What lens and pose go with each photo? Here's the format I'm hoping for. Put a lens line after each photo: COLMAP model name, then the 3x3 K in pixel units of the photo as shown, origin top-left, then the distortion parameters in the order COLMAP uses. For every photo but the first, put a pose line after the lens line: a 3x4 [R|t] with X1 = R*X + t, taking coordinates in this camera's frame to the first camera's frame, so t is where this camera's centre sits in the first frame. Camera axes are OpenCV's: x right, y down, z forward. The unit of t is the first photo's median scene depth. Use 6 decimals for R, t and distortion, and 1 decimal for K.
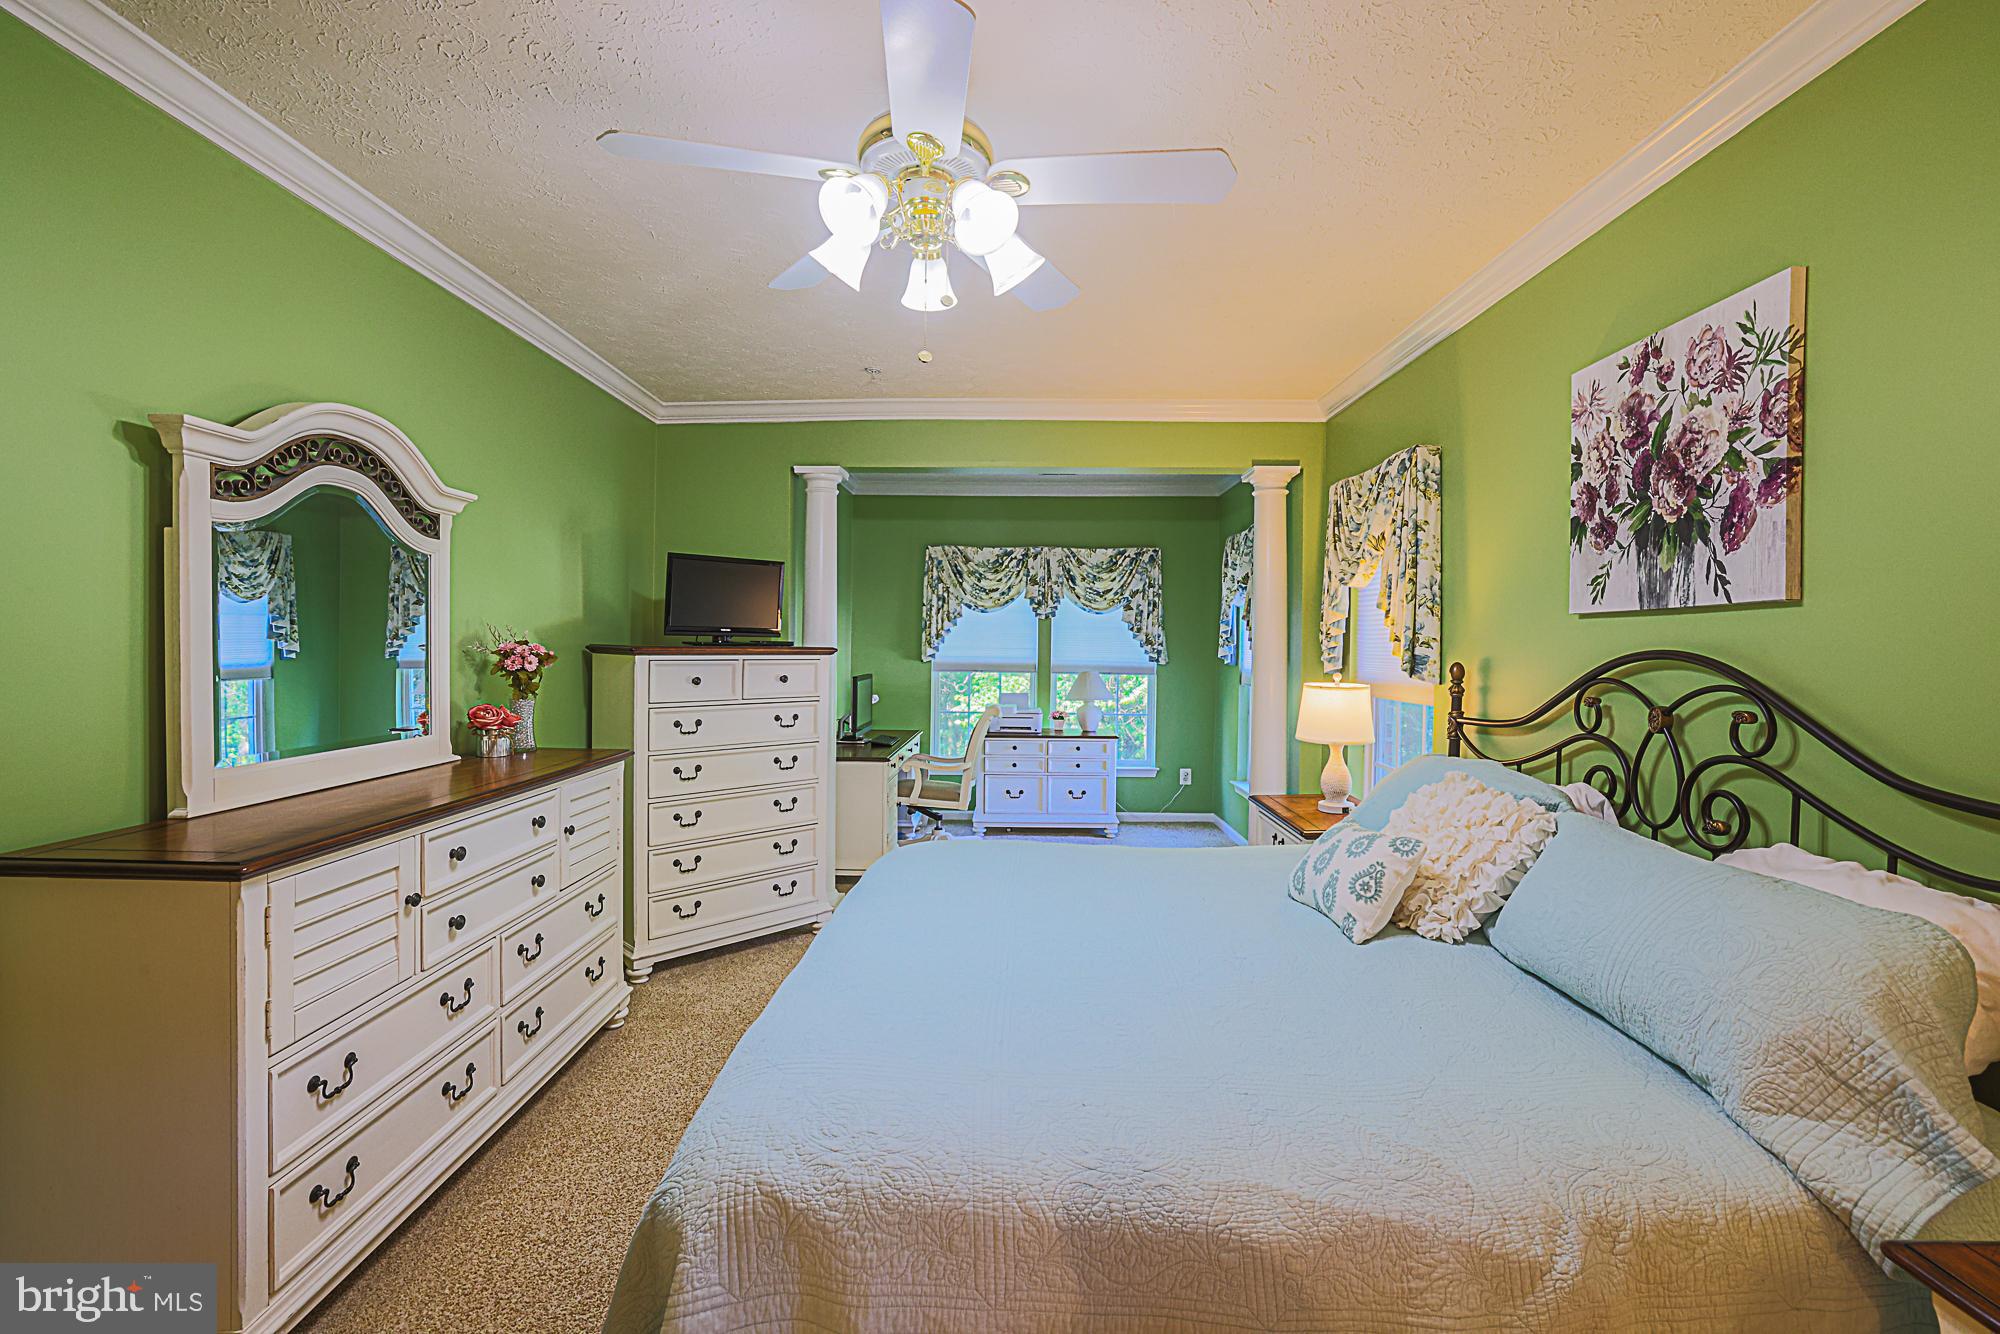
lens RADIAL K [[873.7, 0, 973.5], [0, 873.7, 652.5], [0, 0, 1]] dist [-0.041542, 0.015530]
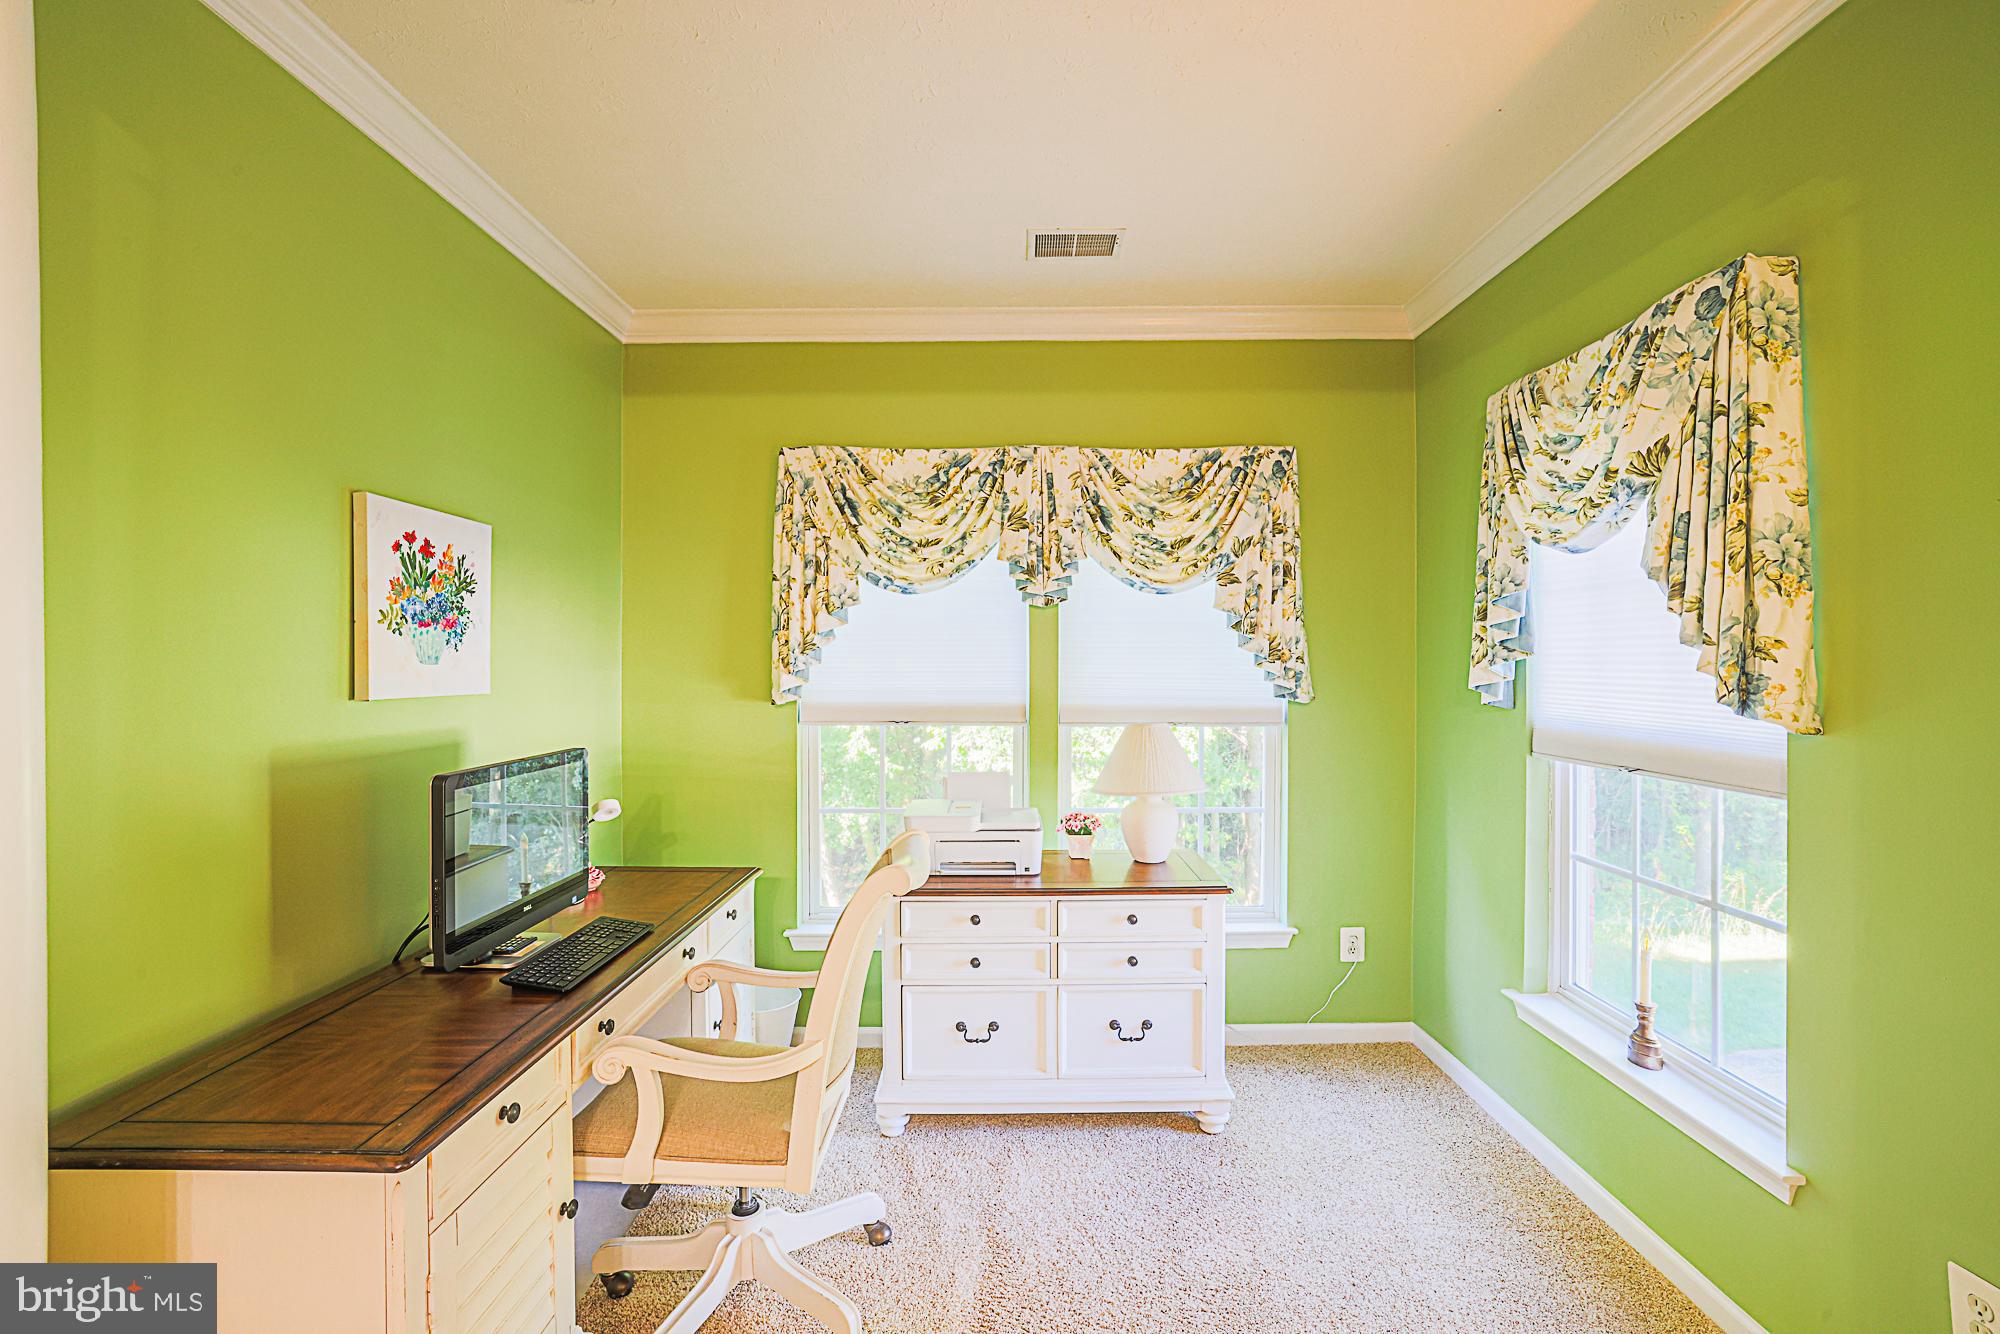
lens RADIAL K [[873.7, 0, 959.8], [0, 873.7, 657.4], [0, 0, 1]] dist [-0.041542, 0.015530]
pose [[0.999911, -0.012743, -0.003846, 0.040031], [0.012687, 0.999819, -0.014197, -0.006151], [0.004026, 0.014147, 0.999892, 0.554010]]
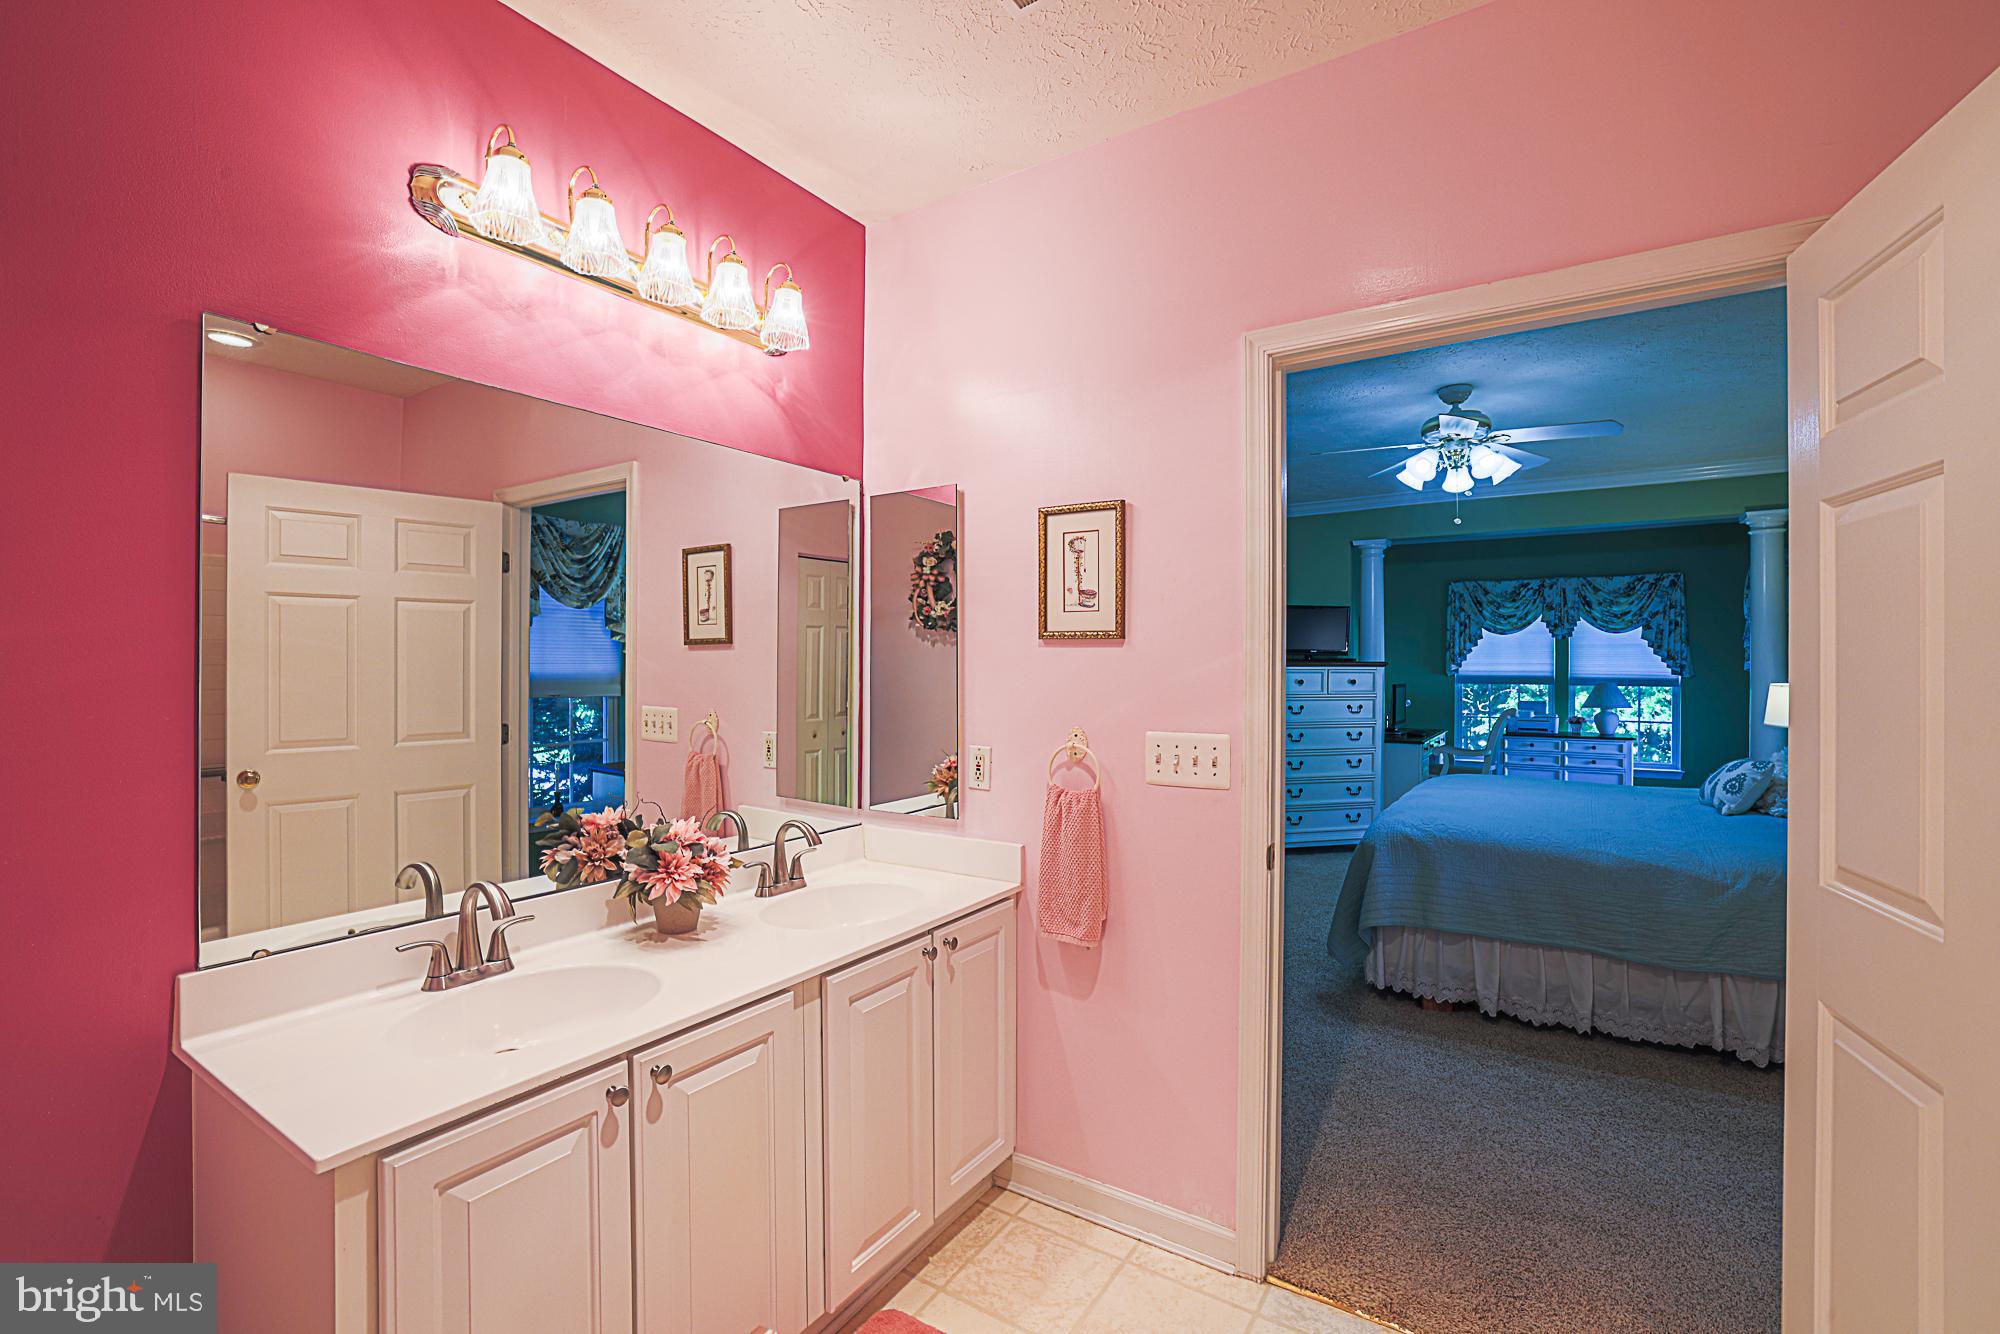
lens RADIAL K [[873.7, 0, 984.2], [0, 873.7, 662.0], [0, 0, 1]] dist [-0.041542, 0.015530]
pose [[0.857901, -0.010063, -0.513716, 0.009179], [0.001489, 0.999853, -0.017099, 0.011642], [0.513812, 0.013904, 0.857790, -0.399524]]
